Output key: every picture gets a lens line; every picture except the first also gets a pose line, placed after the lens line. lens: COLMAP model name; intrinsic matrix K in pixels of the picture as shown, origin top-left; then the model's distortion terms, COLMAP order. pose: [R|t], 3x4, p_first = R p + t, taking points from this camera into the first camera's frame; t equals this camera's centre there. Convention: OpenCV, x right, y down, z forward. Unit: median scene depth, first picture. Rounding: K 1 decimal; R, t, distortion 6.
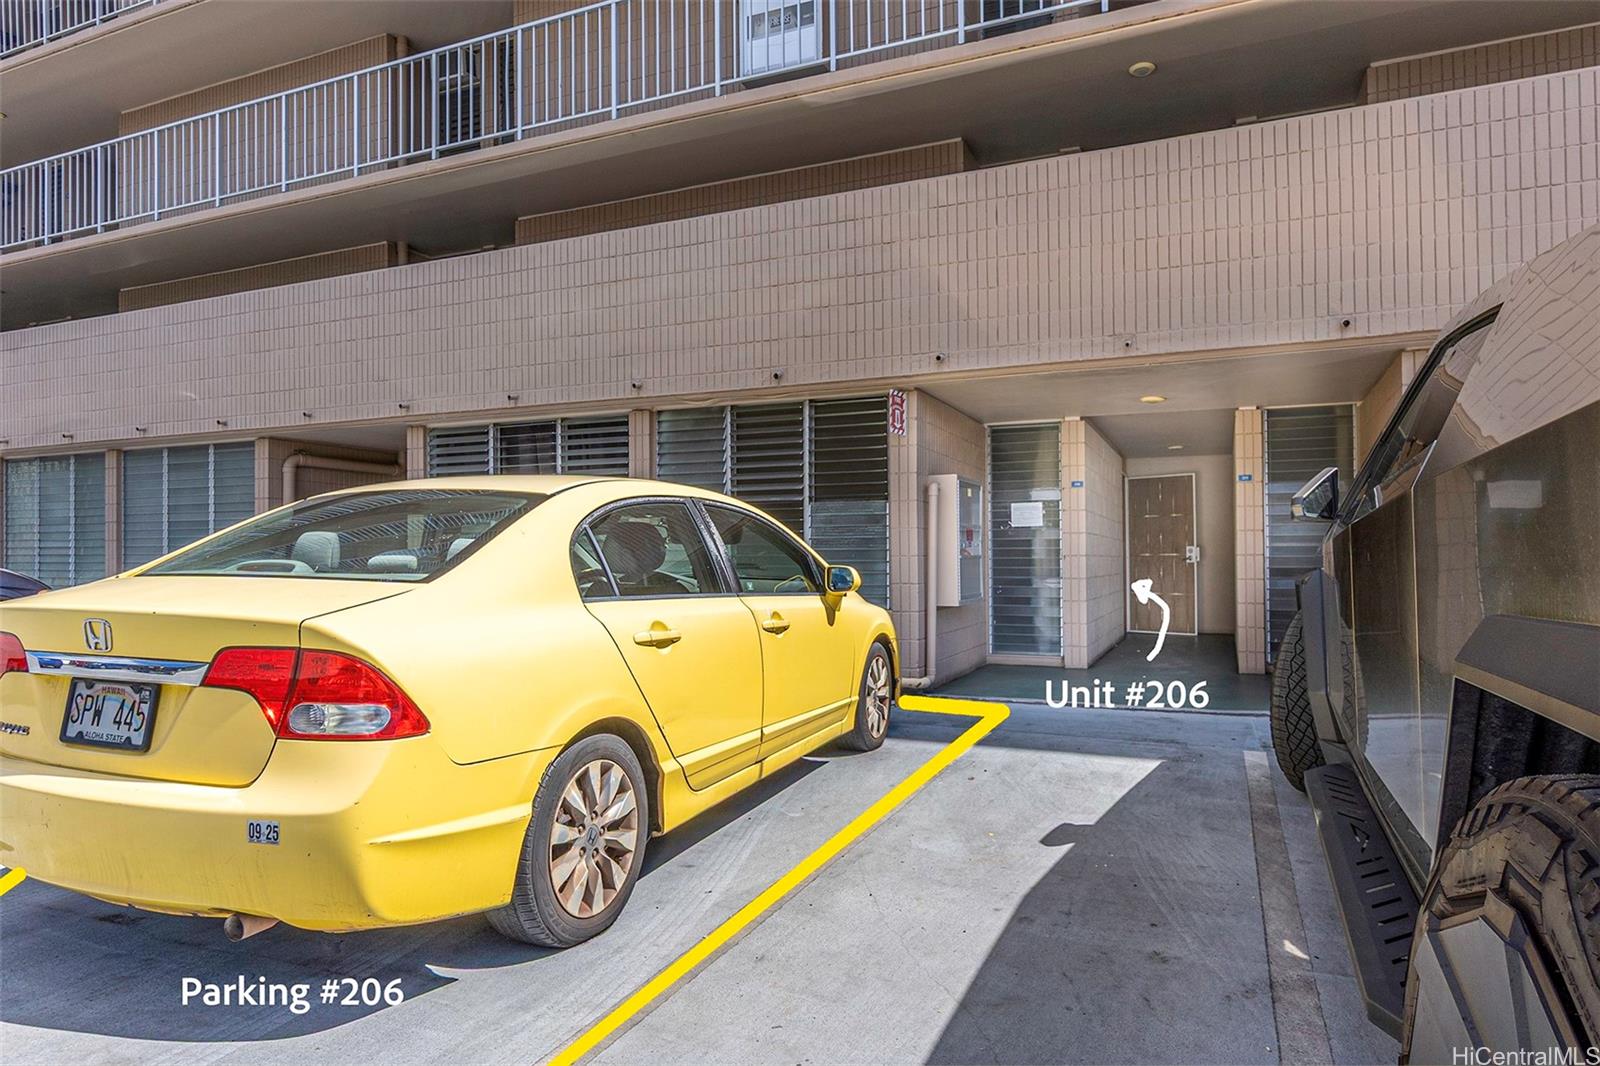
lens RADIAL K [[963.1, 0, 798.5], [0, 963.1, 536.1], [0, 0, 1]] dist [0.001238, 0.000932]
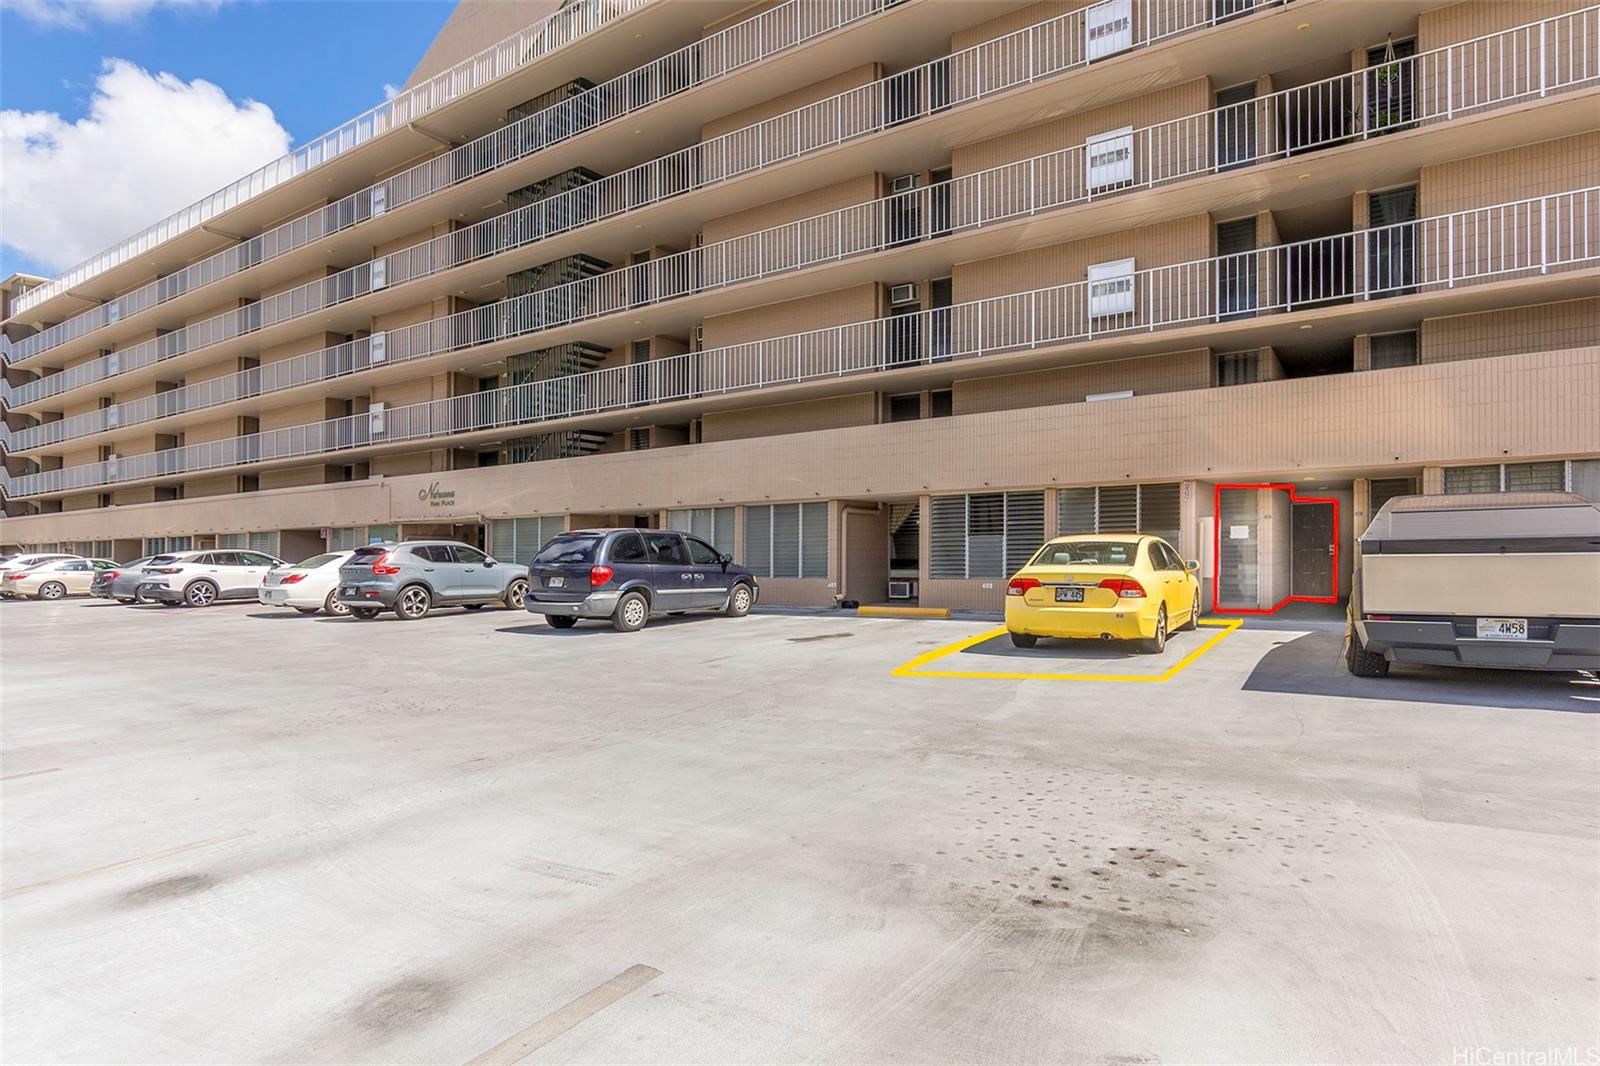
lens RADIAL K [[866.7, 0, 798.7], [0, 866.7, 574.5], [0, 0, 1]] dist [0.001713, -0.000053]
pose [[0.985555, -0.010554, -0.169027, -0.446134], [0.018853, 0.998690, 0.047571, -0.046776], [0.168303, -0.050070, 0.984463, -1.146824]]
